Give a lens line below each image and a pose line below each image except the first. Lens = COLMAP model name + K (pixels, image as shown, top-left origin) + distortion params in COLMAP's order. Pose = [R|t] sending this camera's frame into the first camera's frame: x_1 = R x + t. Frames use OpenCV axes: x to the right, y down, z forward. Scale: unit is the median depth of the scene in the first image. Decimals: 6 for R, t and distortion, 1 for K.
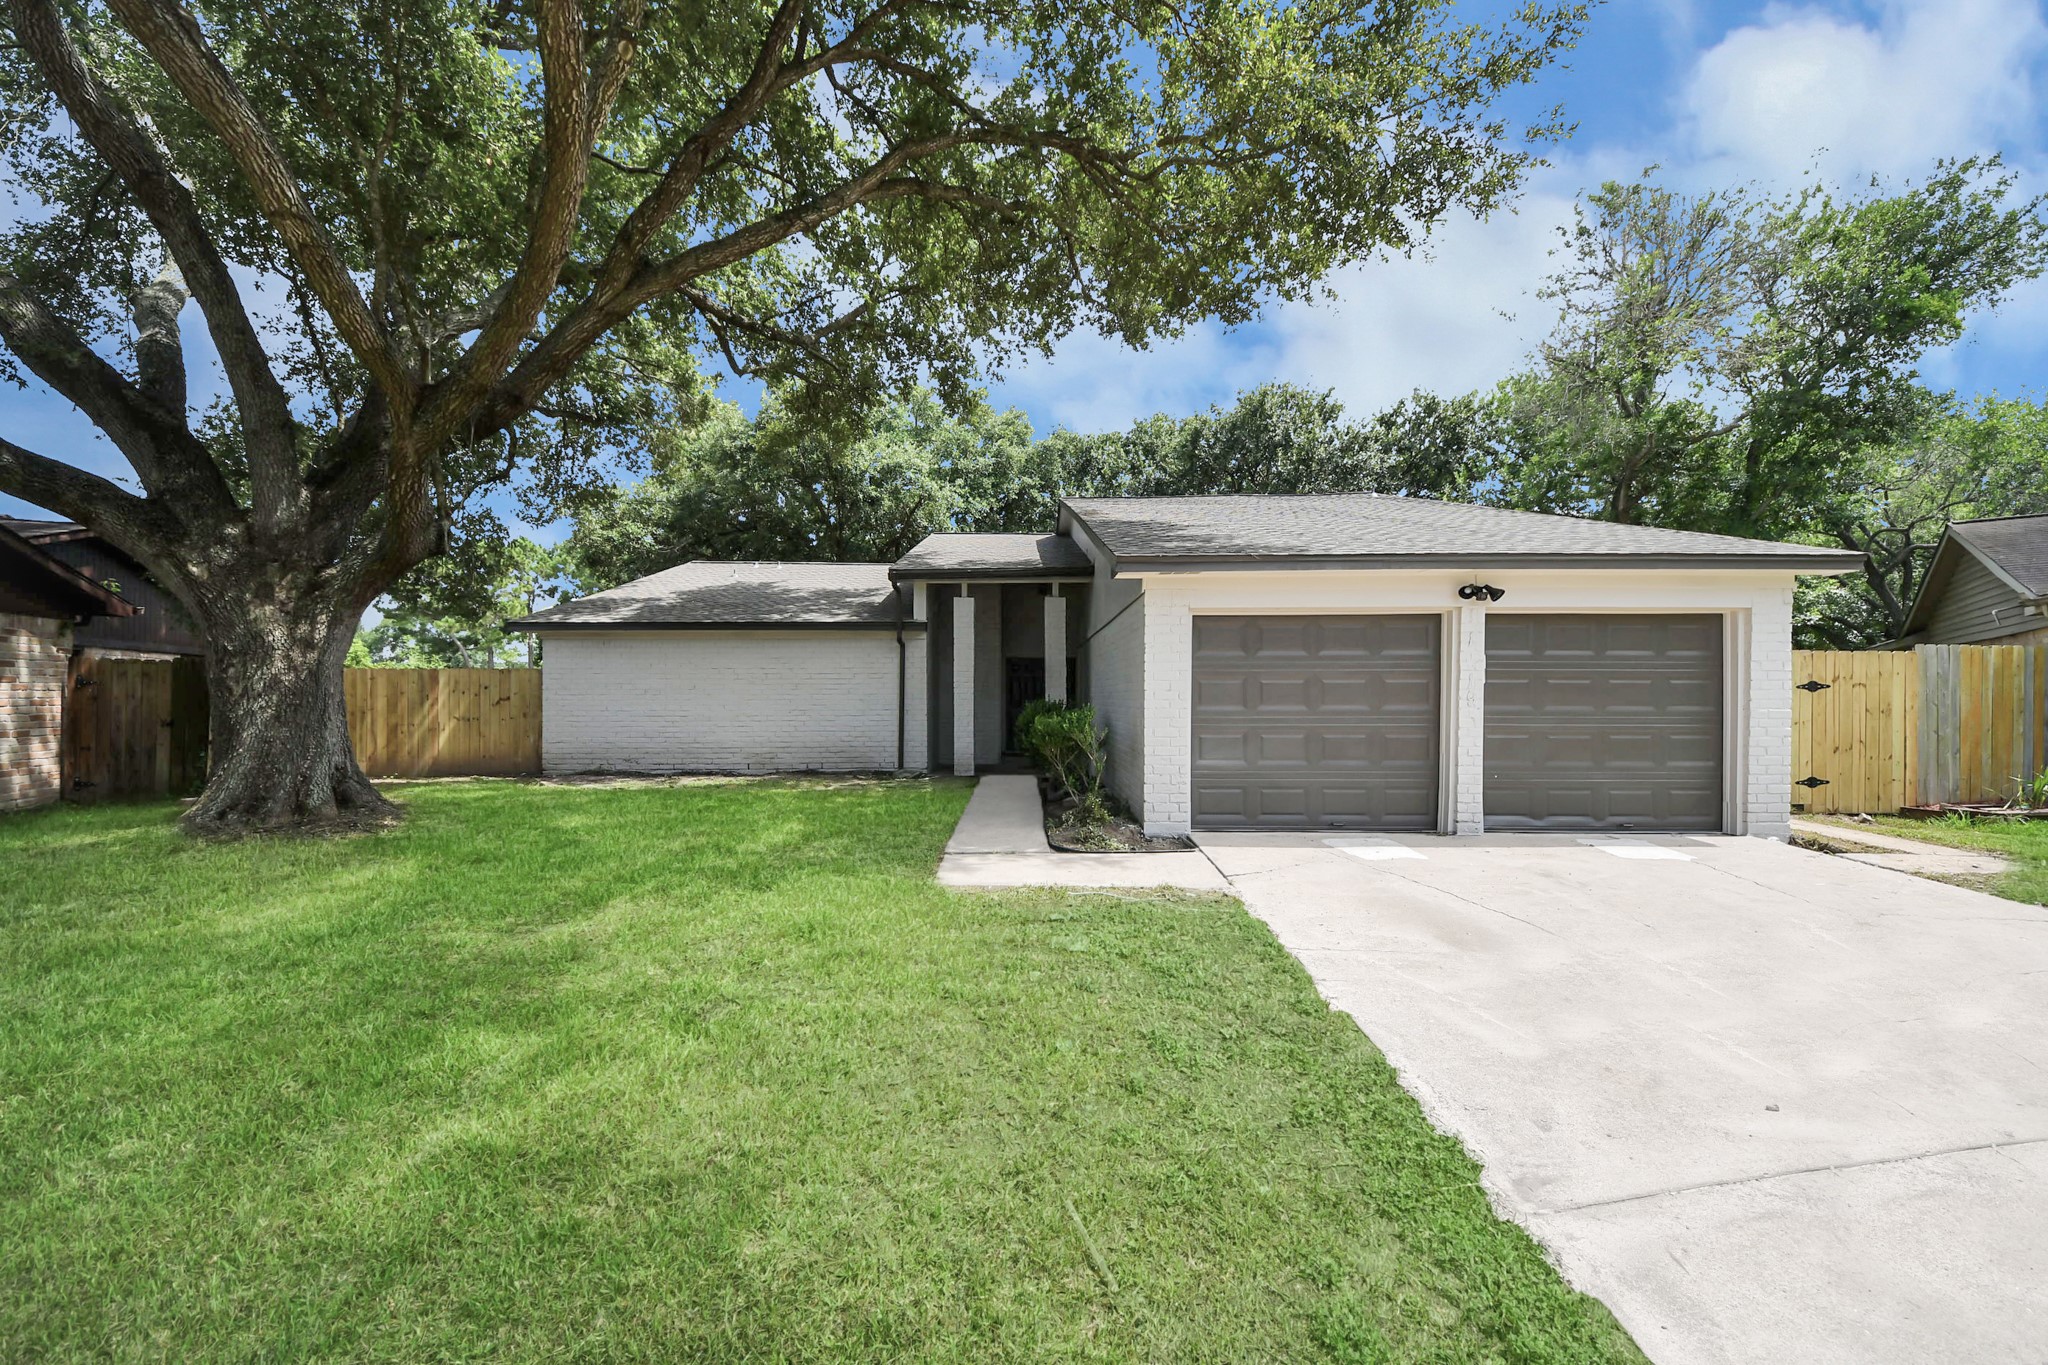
lens RADIAL K [[743.6, 0, 1016.7], [0, 743.6, 691.4], [0, 0, 1]] dist [0.026081, -0.015704]
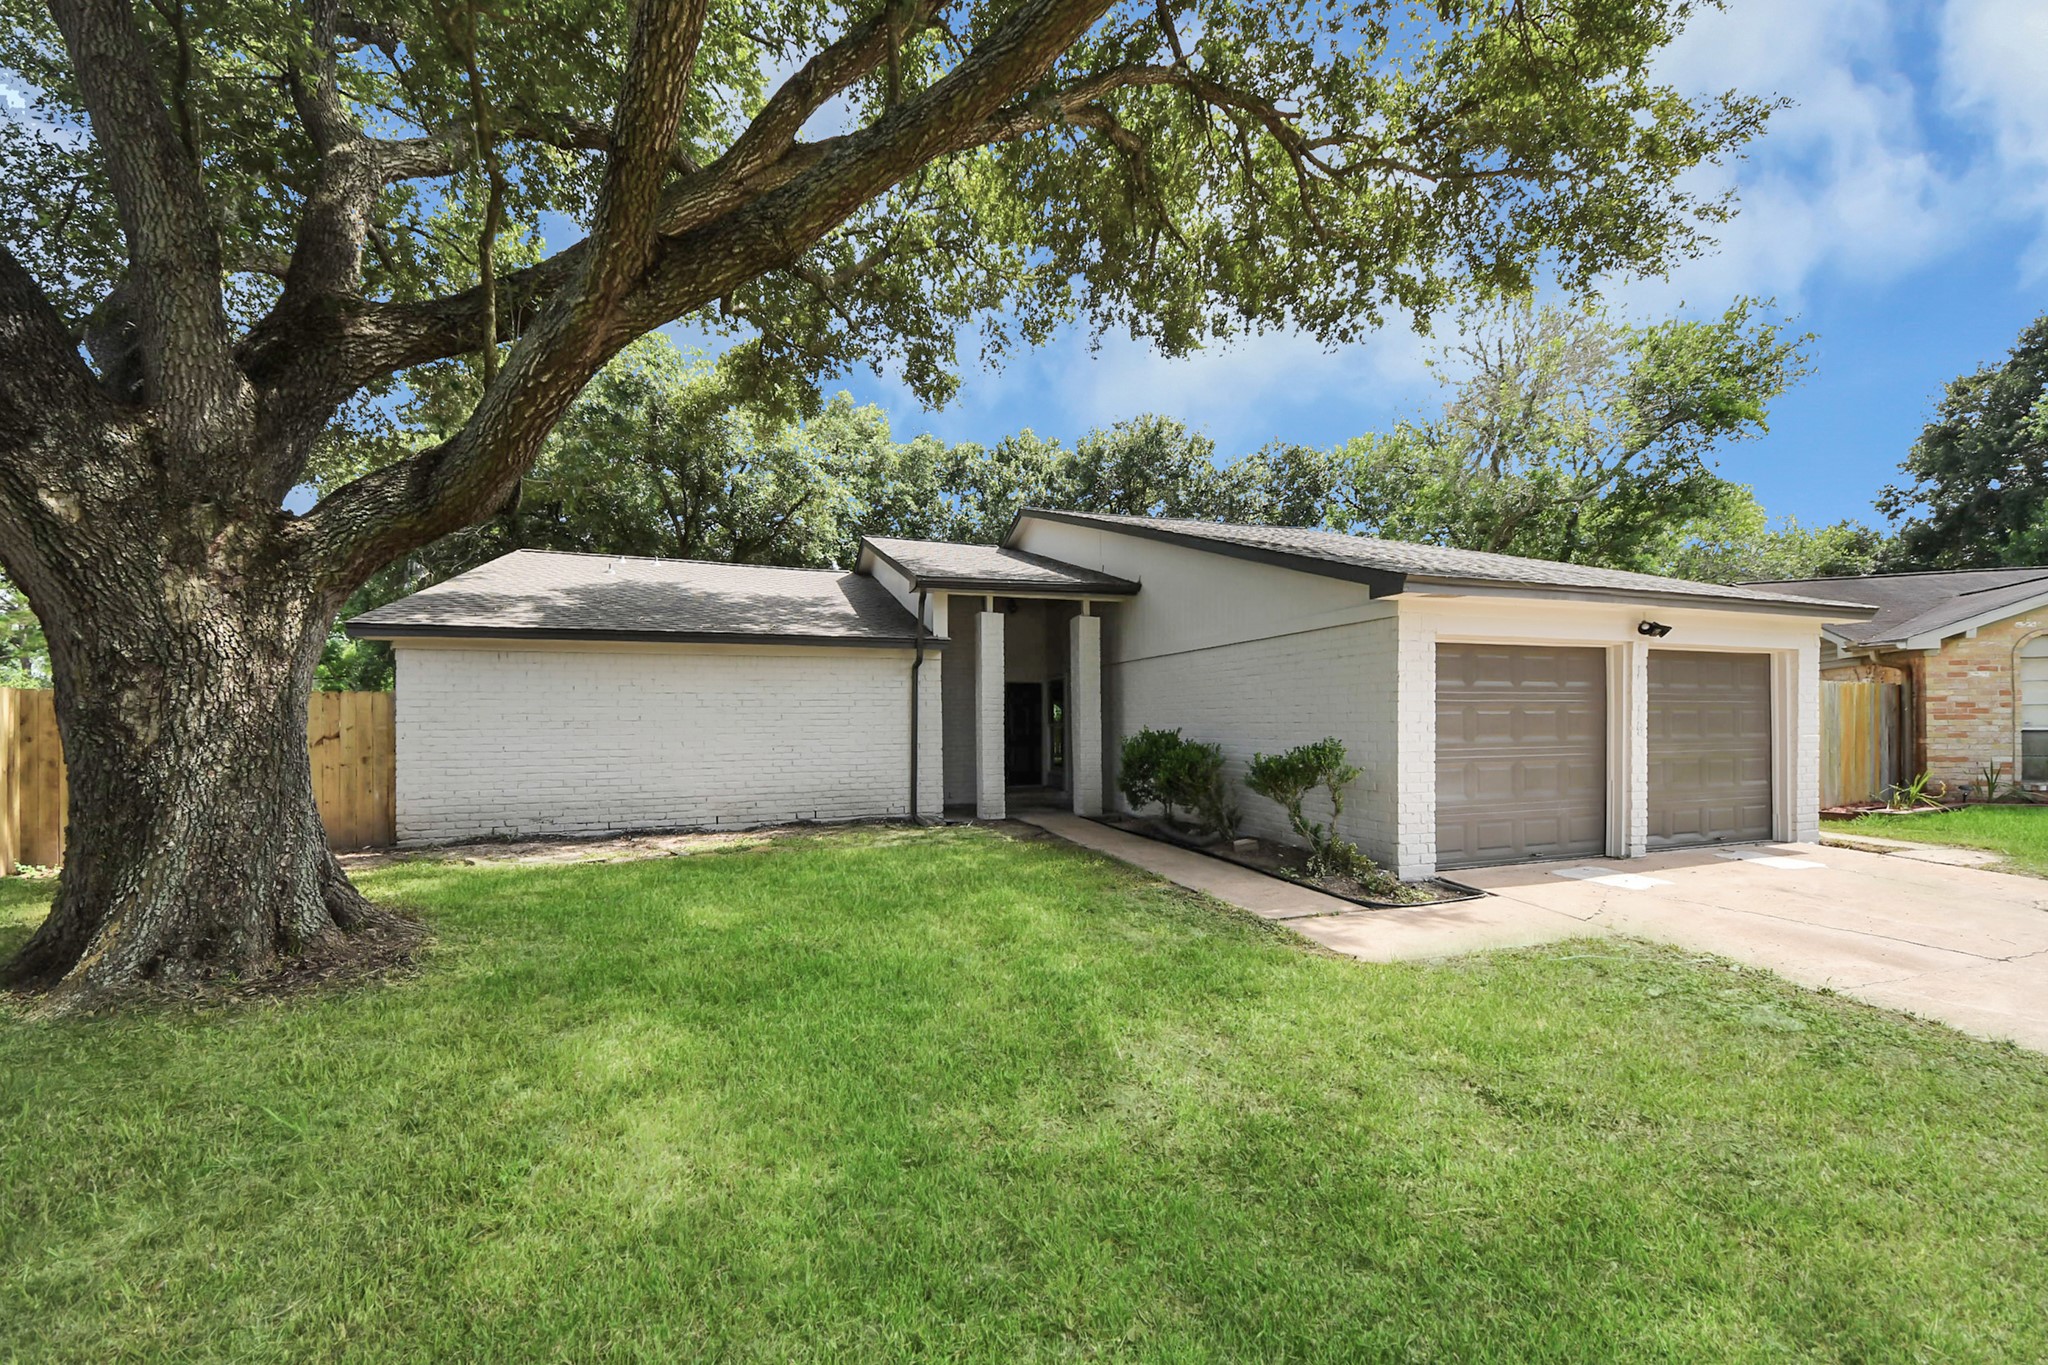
lens RADIAL K [[774.2, 0, 1026.0], [0, 774.2, 711.6], [0, 0, 1]] dist [0.013751, -0.009671]
pose [[0.943174, -0.001225, 0.332298, -0.567206], [0.003457, 0.999975, -0.006125, -0.009804], [-0.332282, 0.006925, 0.943155, 0.238527]]
